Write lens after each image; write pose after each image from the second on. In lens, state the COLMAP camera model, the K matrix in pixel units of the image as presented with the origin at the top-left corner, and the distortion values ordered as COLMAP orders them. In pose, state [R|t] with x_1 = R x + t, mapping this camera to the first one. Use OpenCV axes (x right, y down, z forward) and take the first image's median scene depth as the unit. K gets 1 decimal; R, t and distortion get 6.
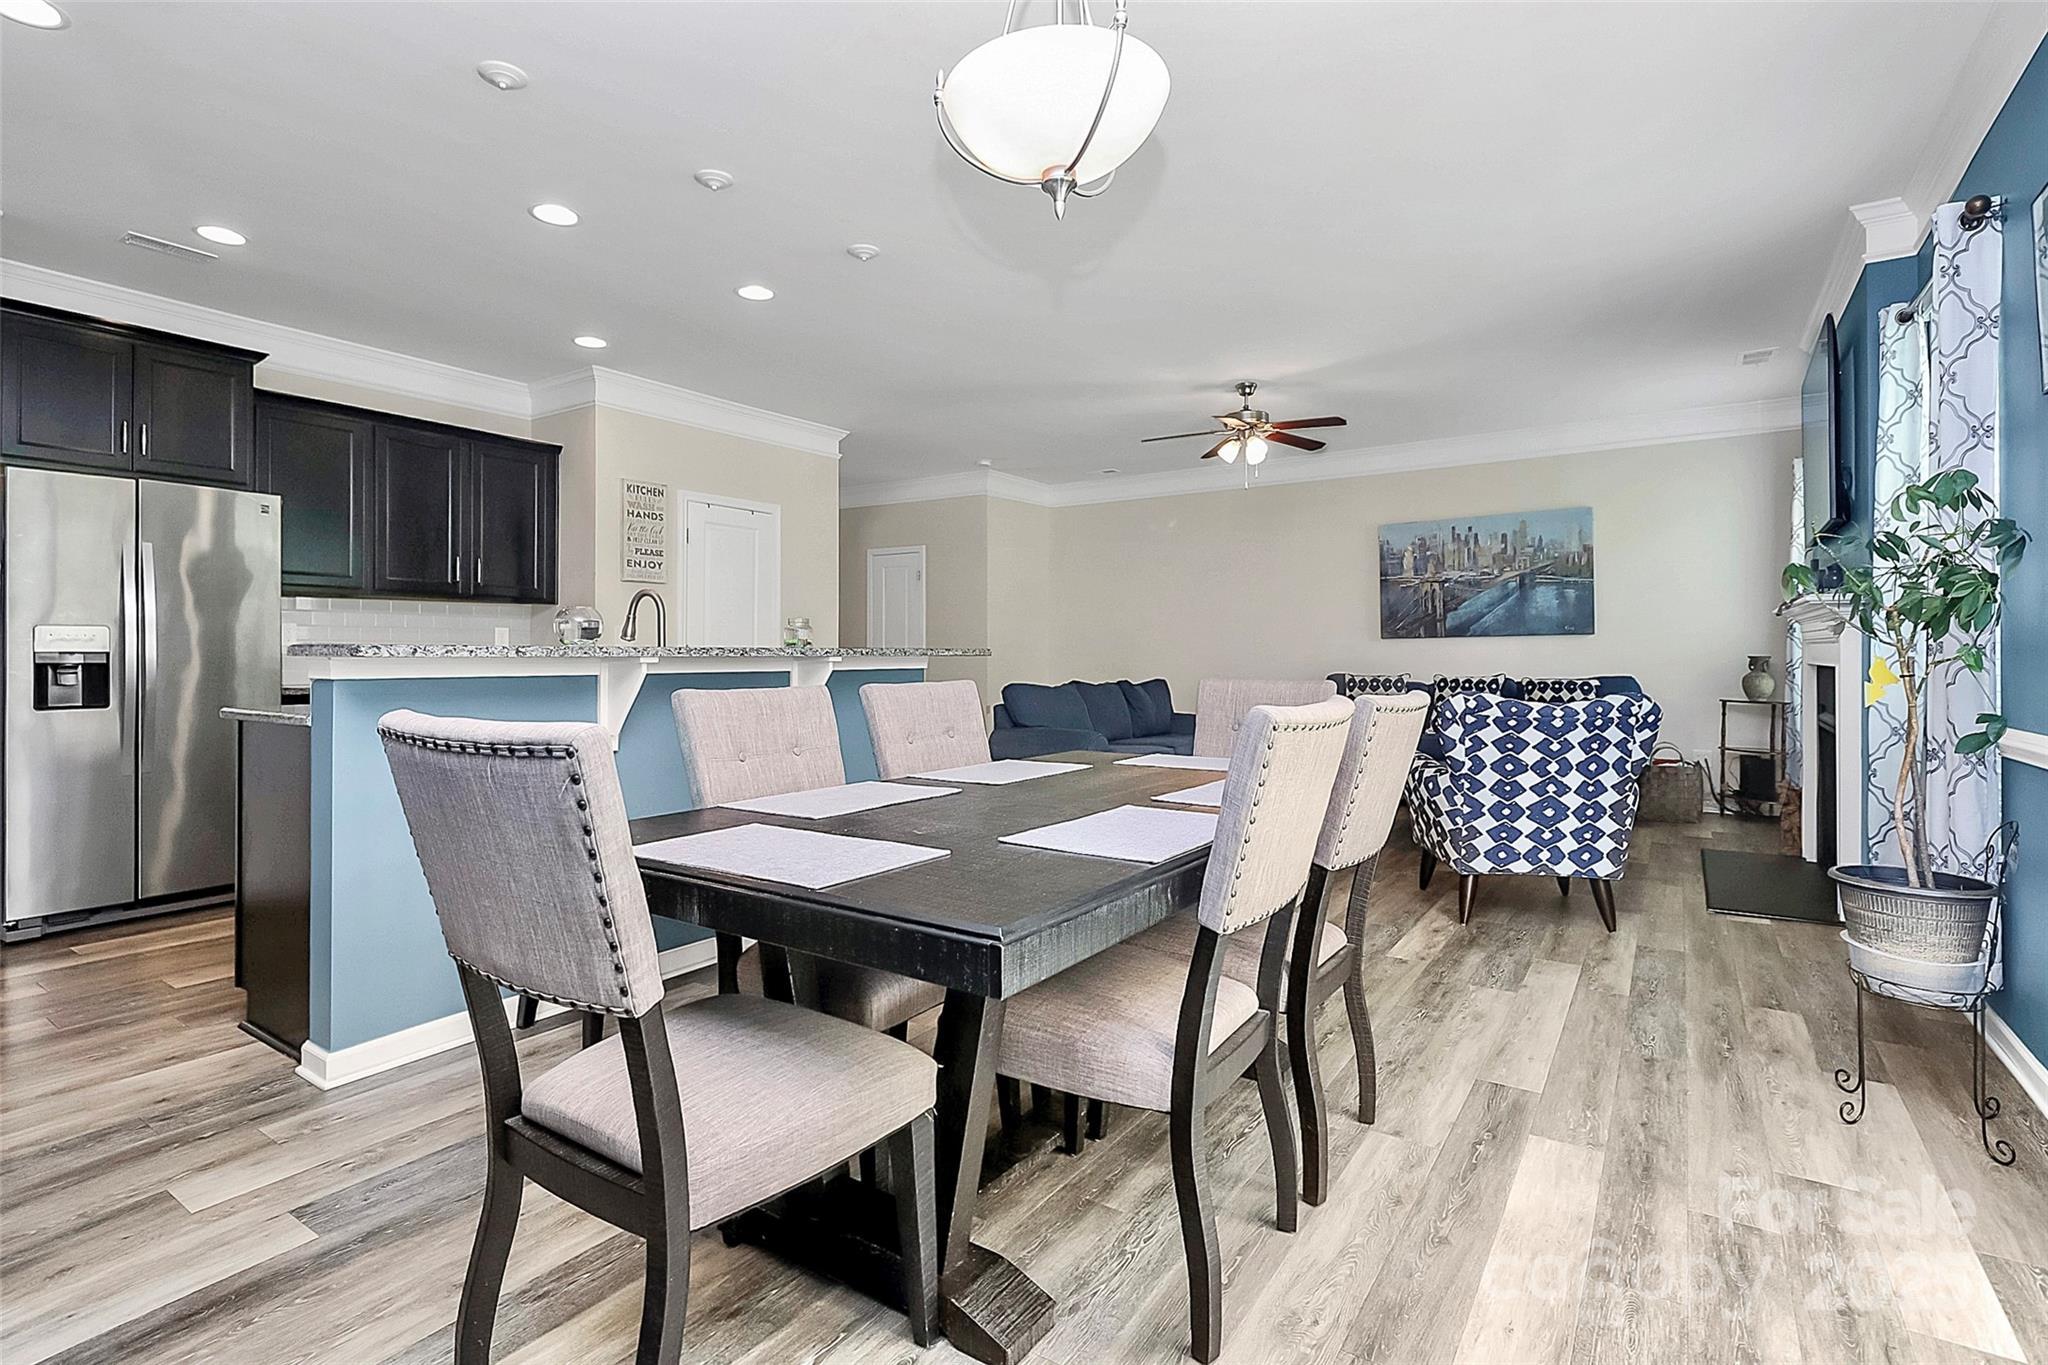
lens RADIAL K [[996.9, 0, 1025.1], [0, 996.9, 672.7], [0, 0, 1]] dist [0.000719, 0.000039]
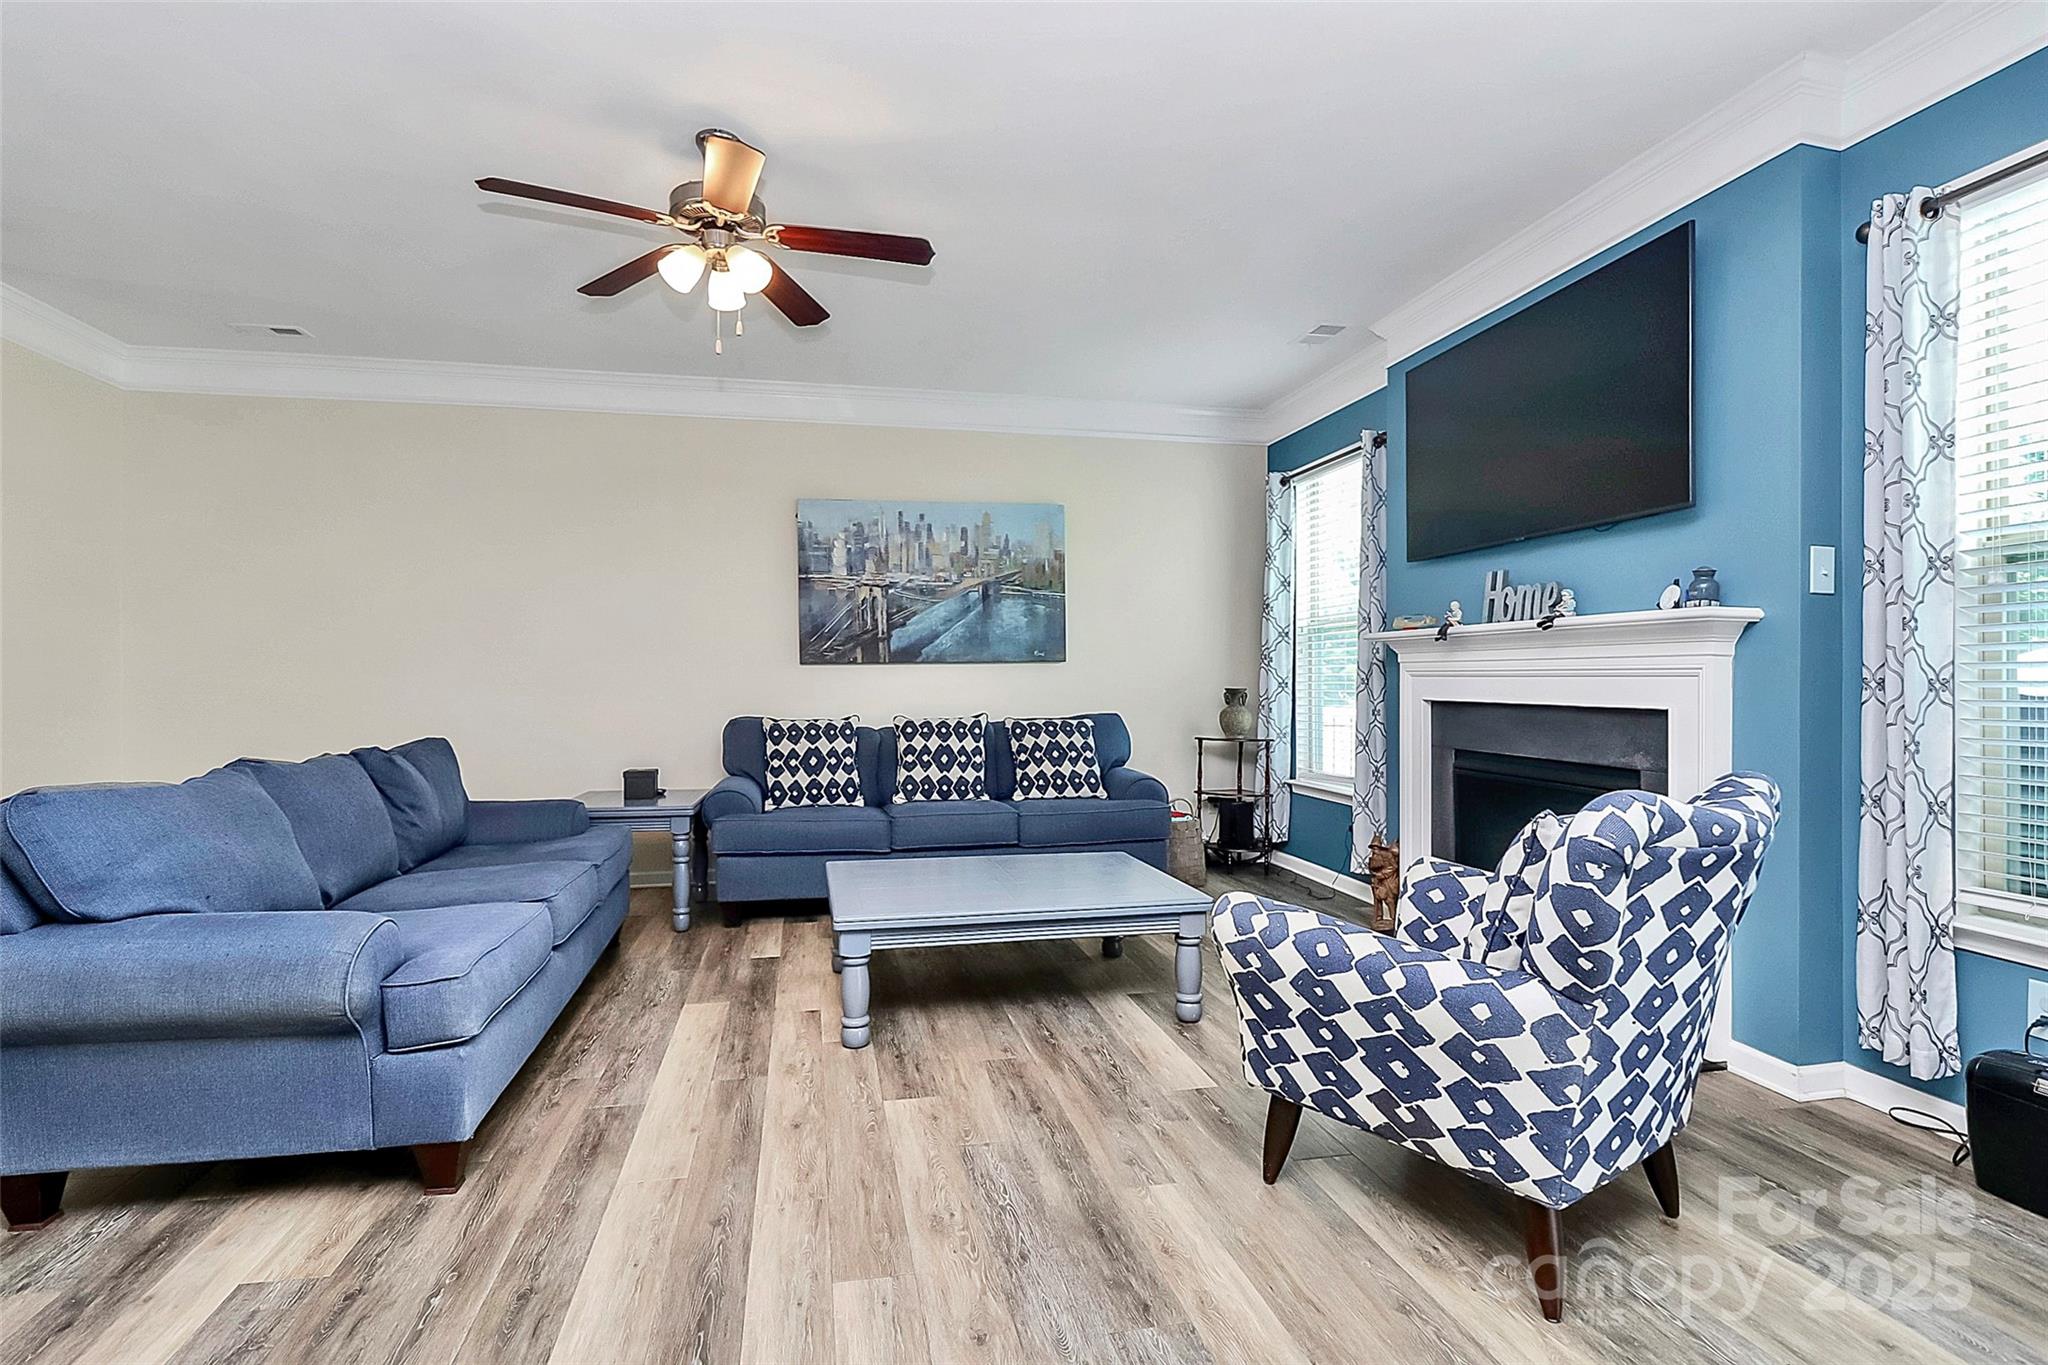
lens RADIAL K [[945.9, 0, 1029.4], [0, 945.9, 691.7], [0, 0, 1]] dist [0.002070, 0.000208]
pose [[0.686432, -0.009863, 0.727127, -0.010405], [0.013456, 0.999909, 0.000861, -0.014794], [-0.727070, 0.009193, 0.686502, 0.479104]]
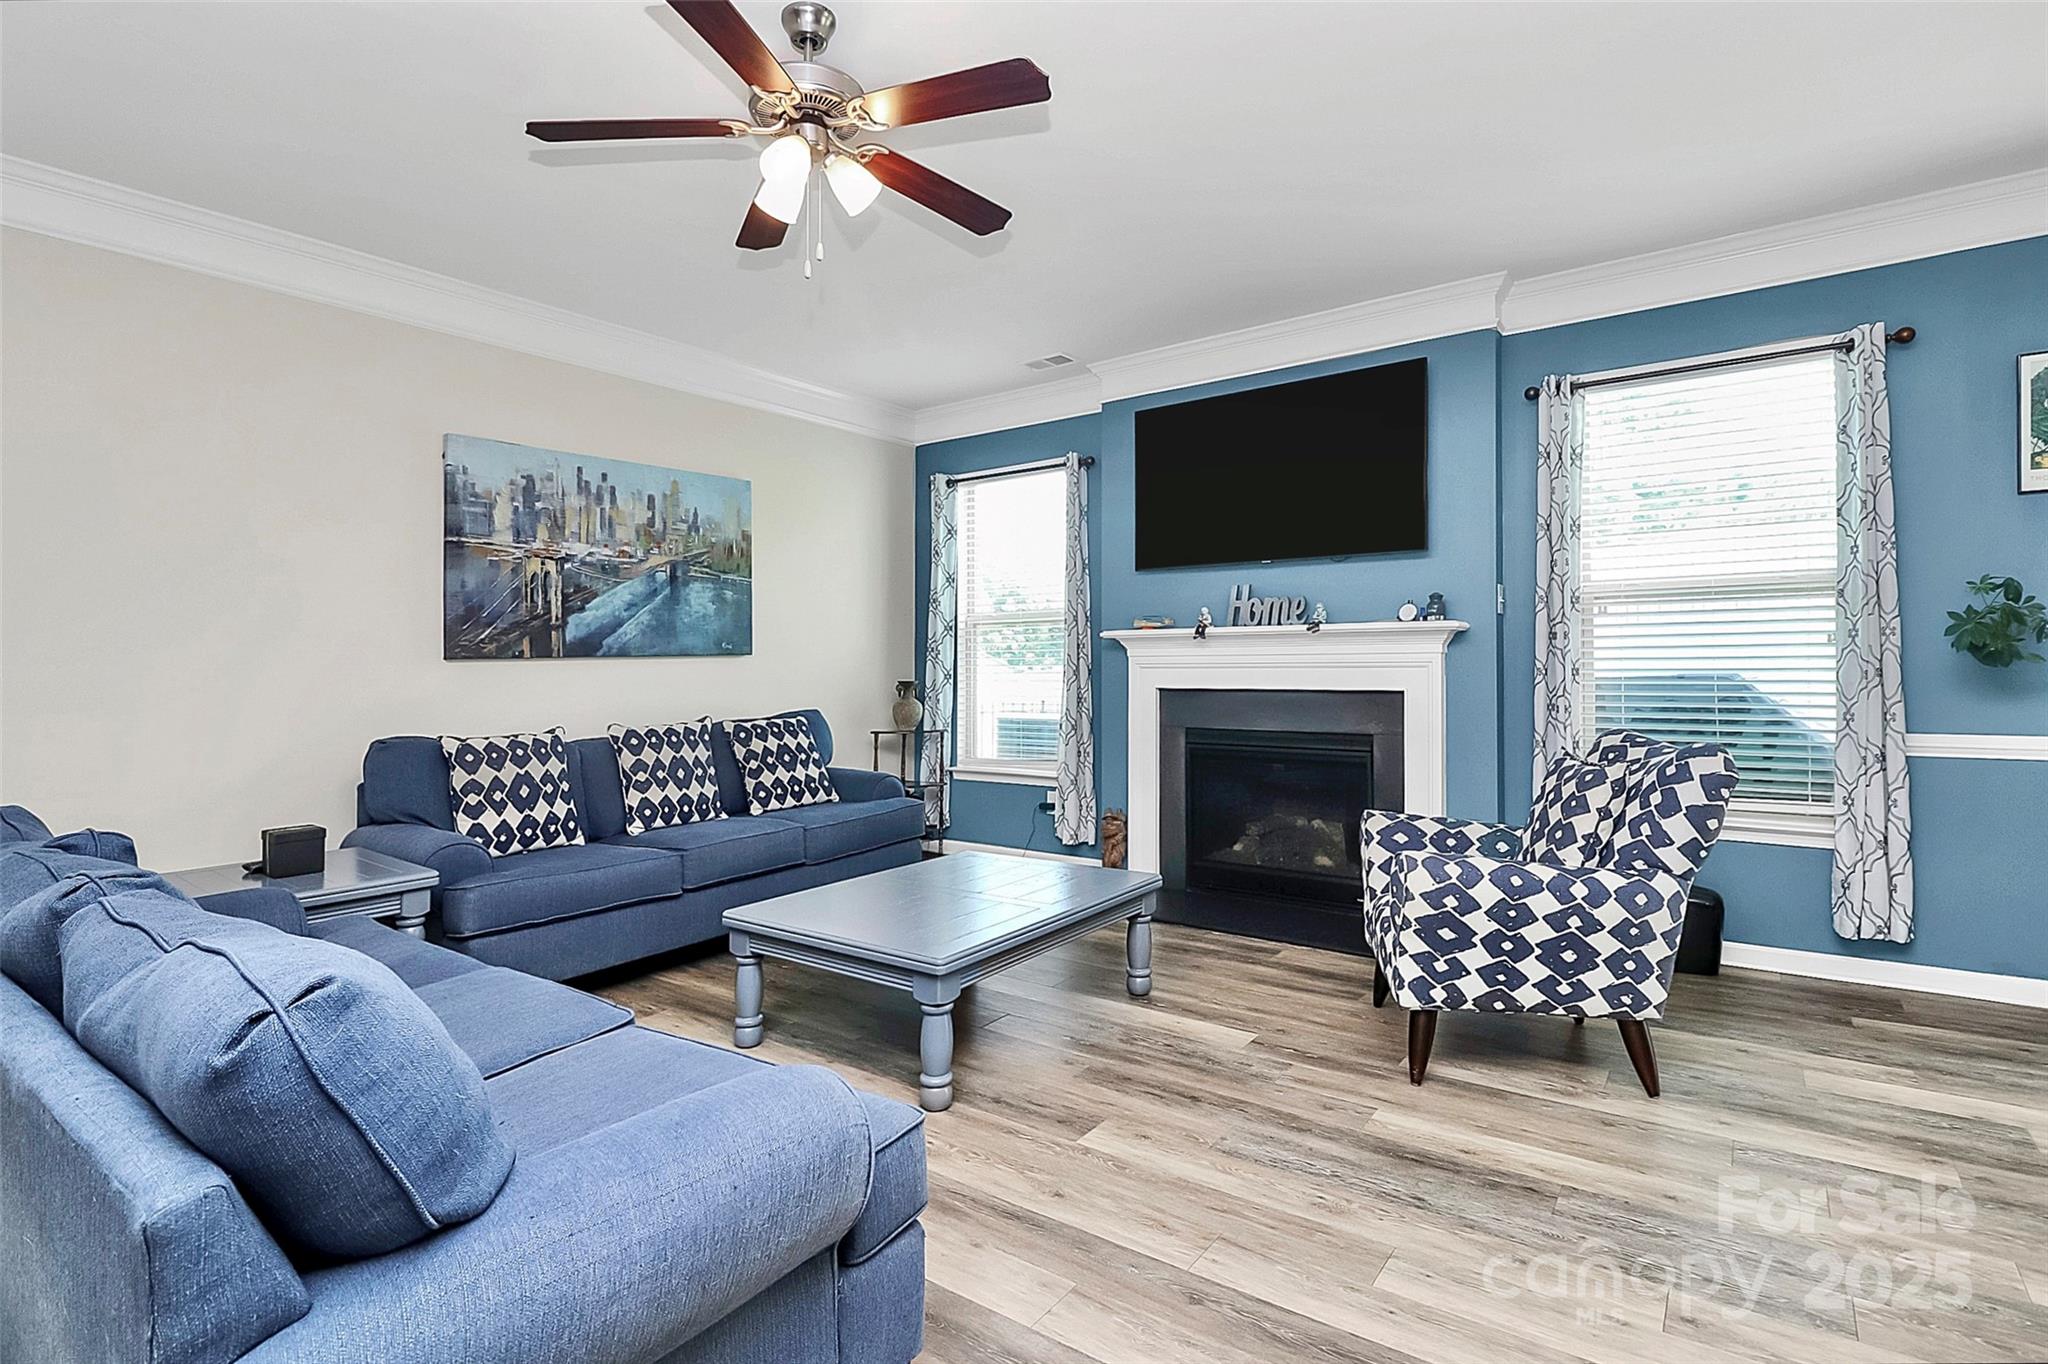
lens RADIAL K [[979.5, 0, 985.6], [0, 979.5, 639.7], [0, 0, 1]] dist [0.003008, -0.000698]
pose [[0.036108, 0.020413, 0.999139, -0.134922], [0.028493, 0.999364, -0.021447, -0.028564], [-0.998942, 0.029243, 0.035503, 0.782111]]
